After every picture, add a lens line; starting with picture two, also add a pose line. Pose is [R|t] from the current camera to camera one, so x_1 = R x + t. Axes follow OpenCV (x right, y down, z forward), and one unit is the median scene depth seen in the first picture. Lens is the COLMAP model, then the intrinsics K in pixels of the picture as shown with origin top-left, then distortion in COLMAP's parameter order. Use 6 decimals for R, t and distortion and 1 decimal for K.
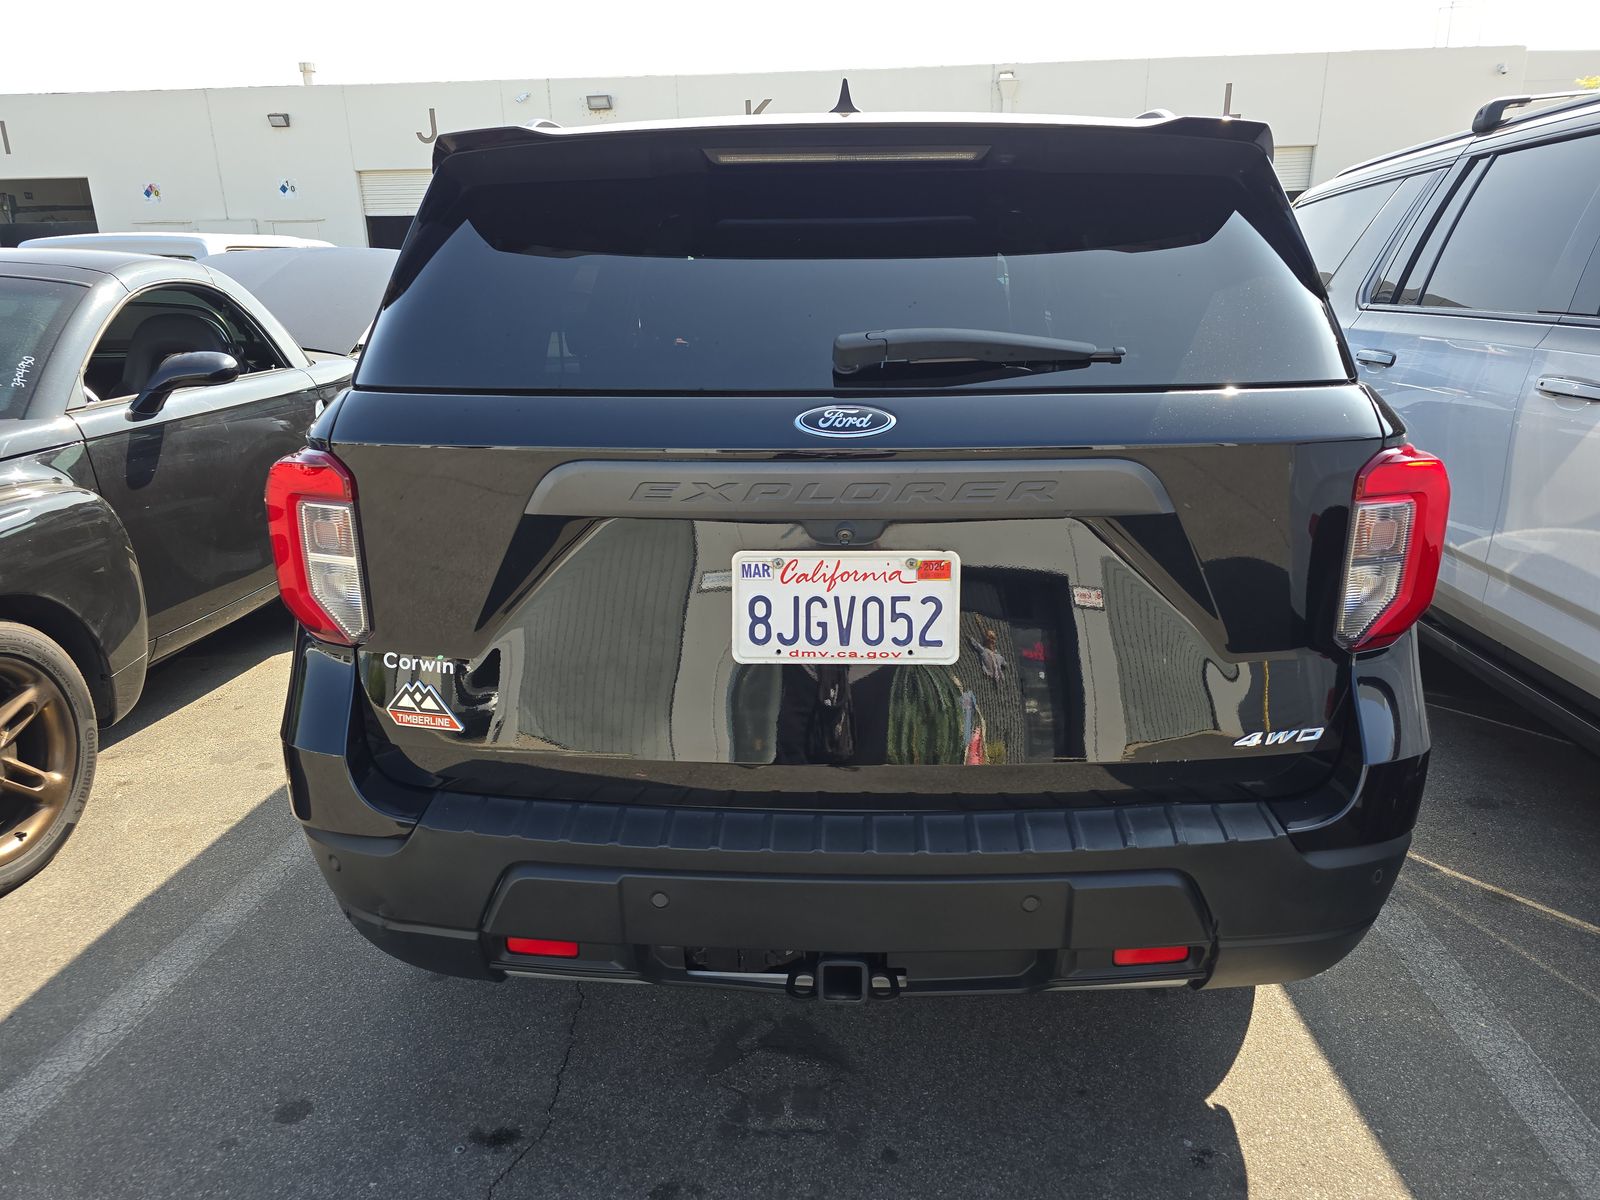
lens RADIAL K [[1056.8, 0, 800.0], [0, 1056.8, 600.0], [0, 0, 1]] dist [-0.000440, -0.002321]
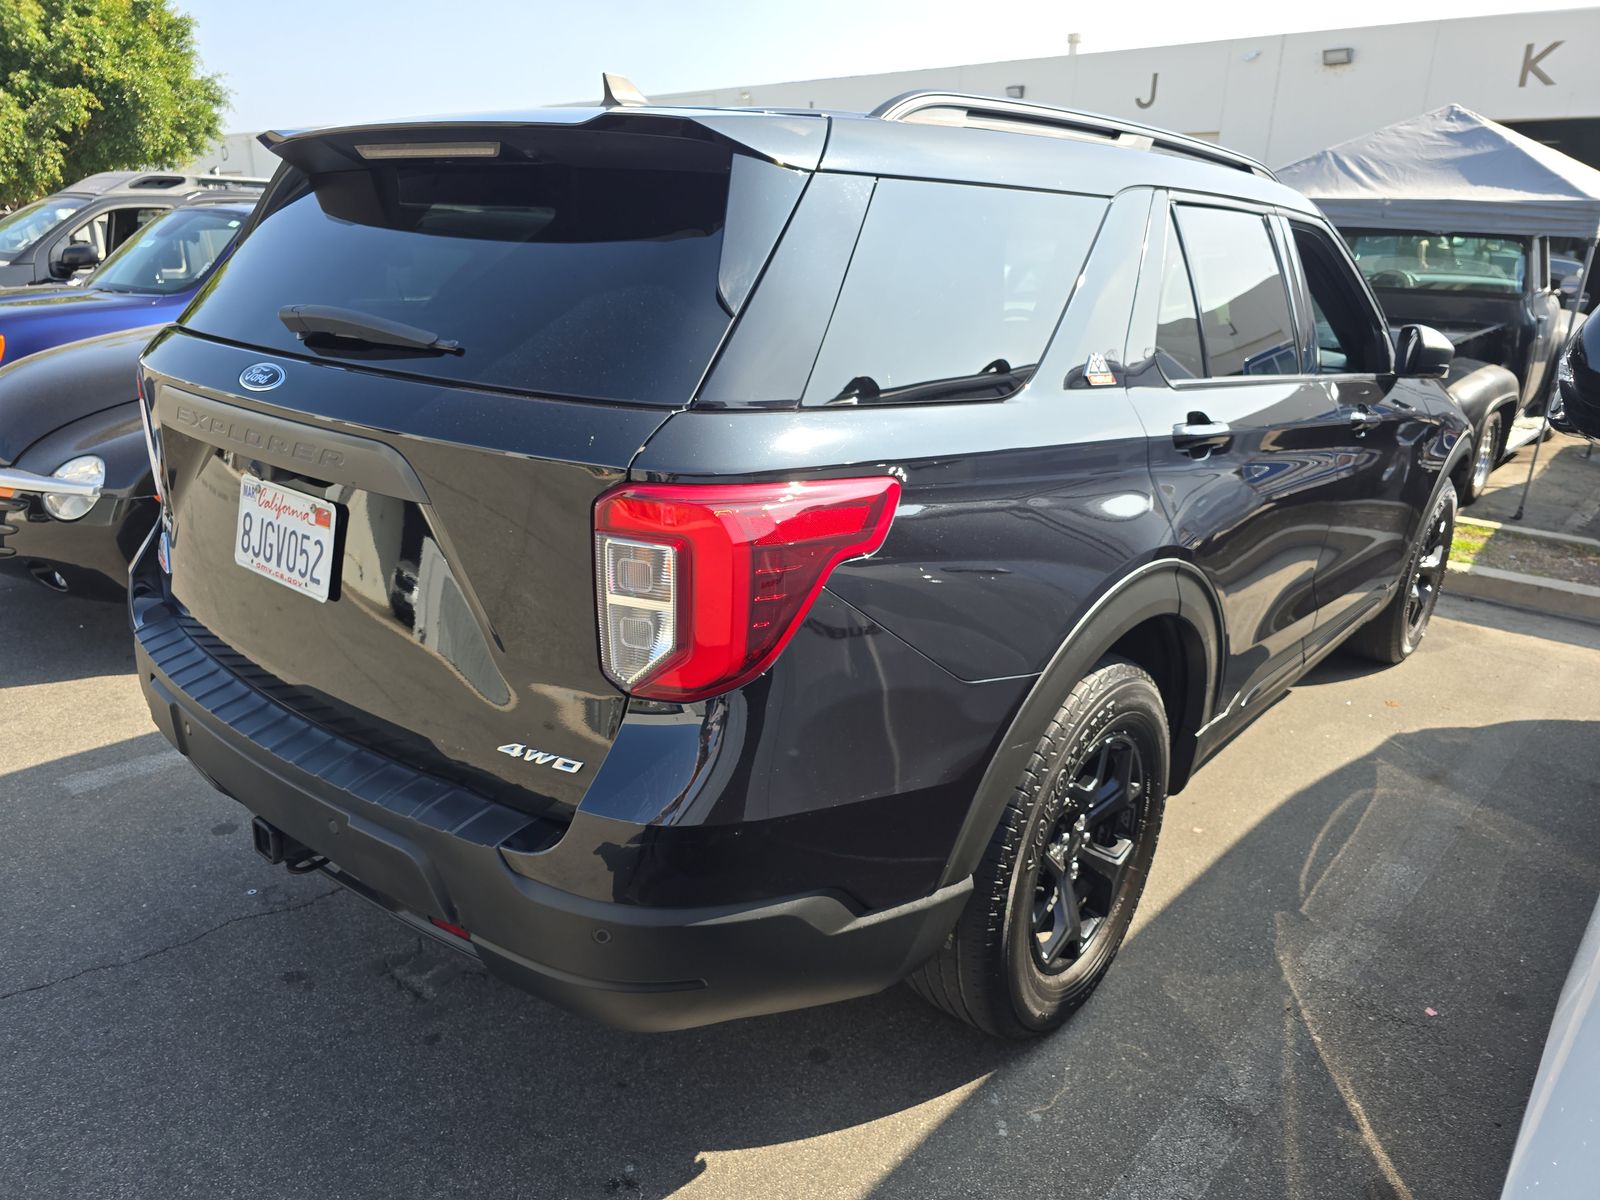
lens RADIAL K [[1066.6, 0, 800.0], [0, 1066.6, 600.0], [0, 0, 1]] dist [-0.005577, -0.005710]
pose [[0.793660, 0.222948, -0.566037, 1.163871], [-0.208025, 0.973799, 0.091875, -0.149297], [0.571689, 0.044833, 0.819244, 0.331271]]
